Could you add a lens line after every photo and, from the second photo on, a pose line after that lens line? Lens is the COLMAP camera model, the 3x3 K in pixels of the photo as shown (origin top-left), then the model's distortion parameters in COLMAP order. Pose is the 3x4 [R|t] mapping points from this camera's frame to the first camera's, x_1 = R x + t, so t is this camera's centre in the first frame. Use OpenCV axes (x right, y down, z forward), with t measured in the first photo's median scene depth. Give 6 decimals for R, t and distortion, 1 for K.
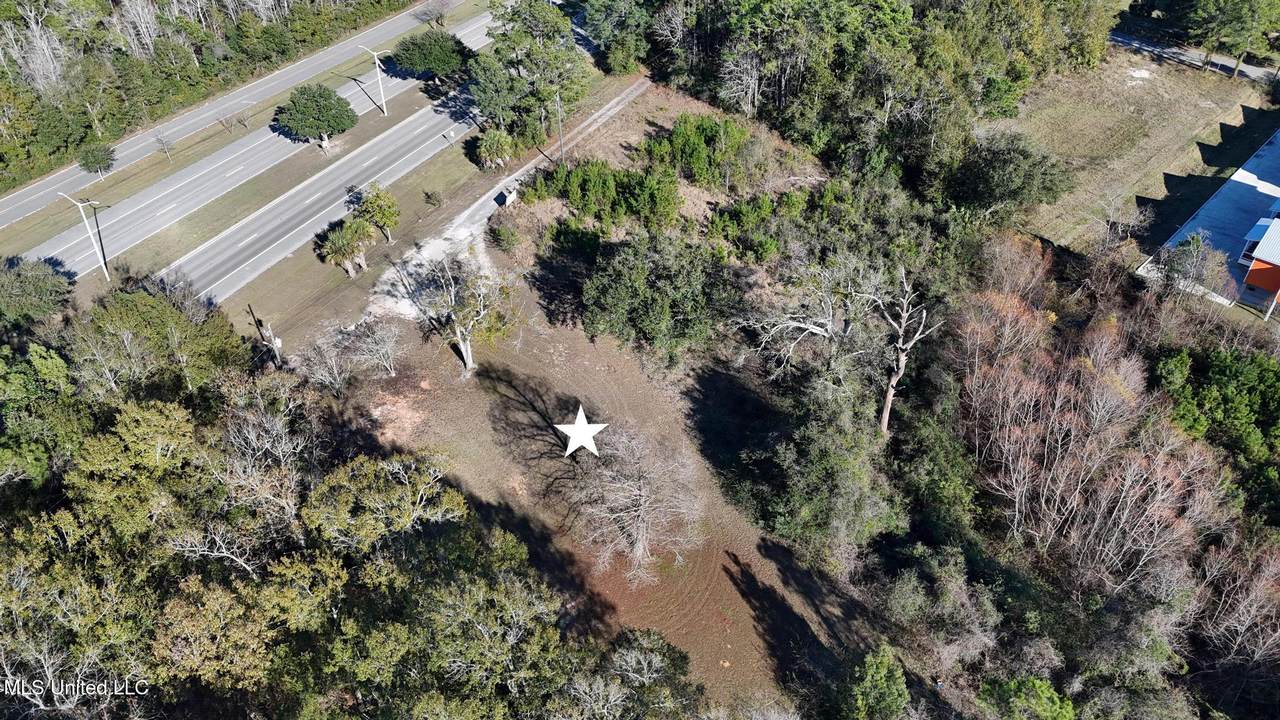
lens RADIAL K [[932.6, 0, 642.2], [0, 932.6, 364.0], [0, 0, 1]] dist [0.058164, -0.045113]
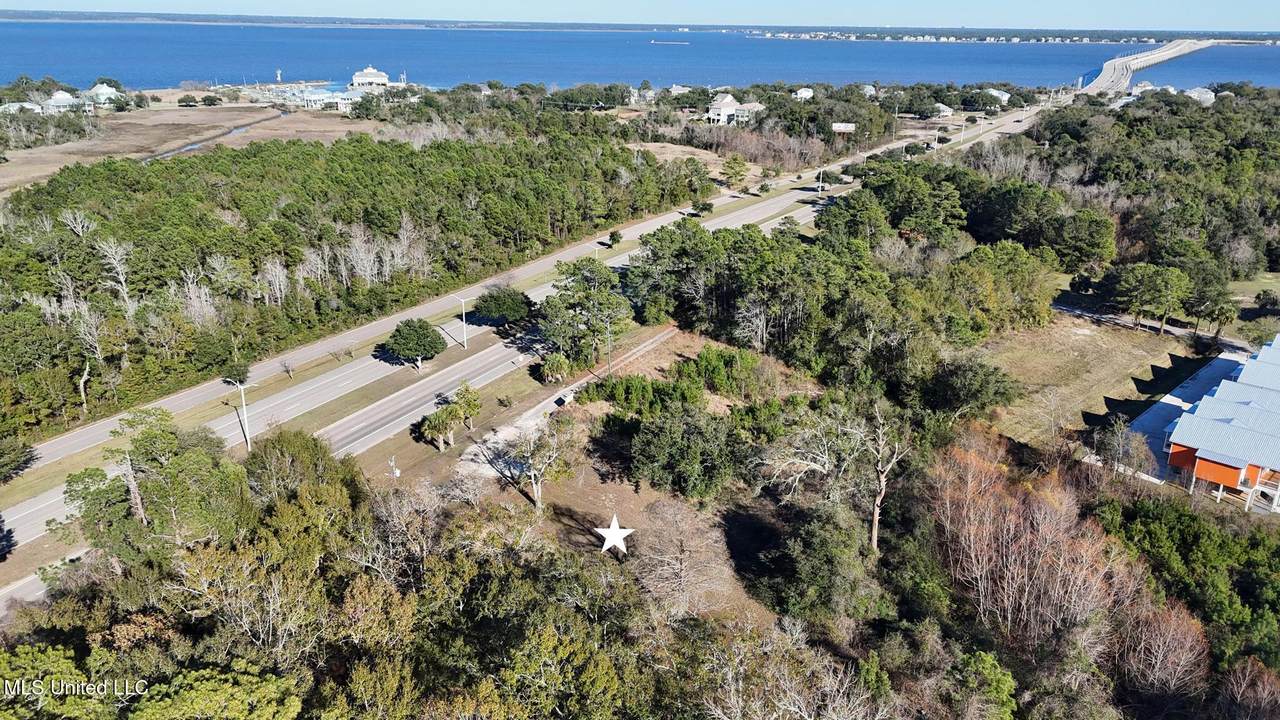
lens RADIAL K [[932.6, 0, 640.3], [0, 932.6, 364.7], [0, 0, 1]] dist [0.058164, -0.045113]
pose [[0.999756, 0.011037, -0.019156, -0.021143], [-0.016565, 0.947799, -0.318437, 0.162791], [0.014641, 0.318677, 0.947750, -0.176471]]
